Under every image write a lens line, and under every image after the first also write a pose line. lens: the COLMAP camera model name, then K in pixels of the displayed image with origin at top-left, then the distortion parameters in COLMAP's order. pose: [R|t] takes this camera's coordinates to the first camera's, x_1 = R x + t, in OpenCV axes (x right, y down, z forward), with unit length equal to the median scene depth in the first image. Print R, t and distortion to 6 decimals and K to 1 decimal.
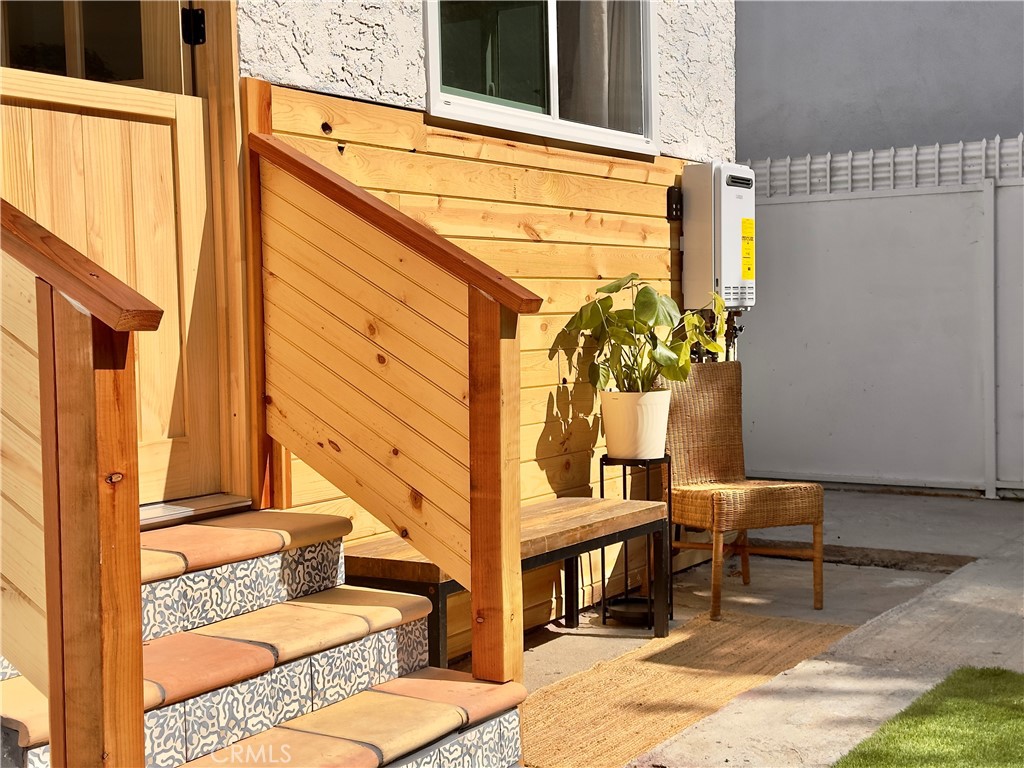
lens RADIAL K [[1429.8, 0, 511.0], [0, 1429.8, 383.7], [0, 0, 1]] dist [0.051280, 0.000000]
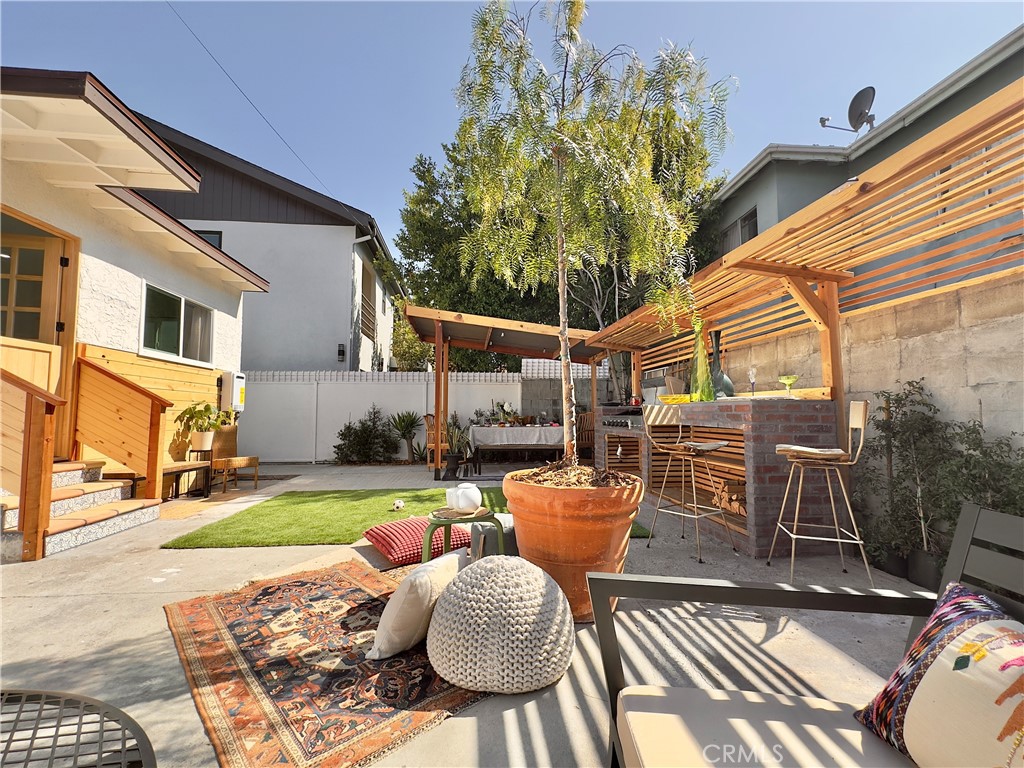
lens RADIAL K [[452.9, 0, 509.1], [0, 452.9, 387.0], [0, 0, 1]] dist [-0.000825, 0.000097]
pose [[0.787423, 0.058037, 0.613675, -0.014543], [0.019082, 0.992786, -0.118375, 0.045266], [-0.616118, 0.104921, 0.780635, -0.431872]]
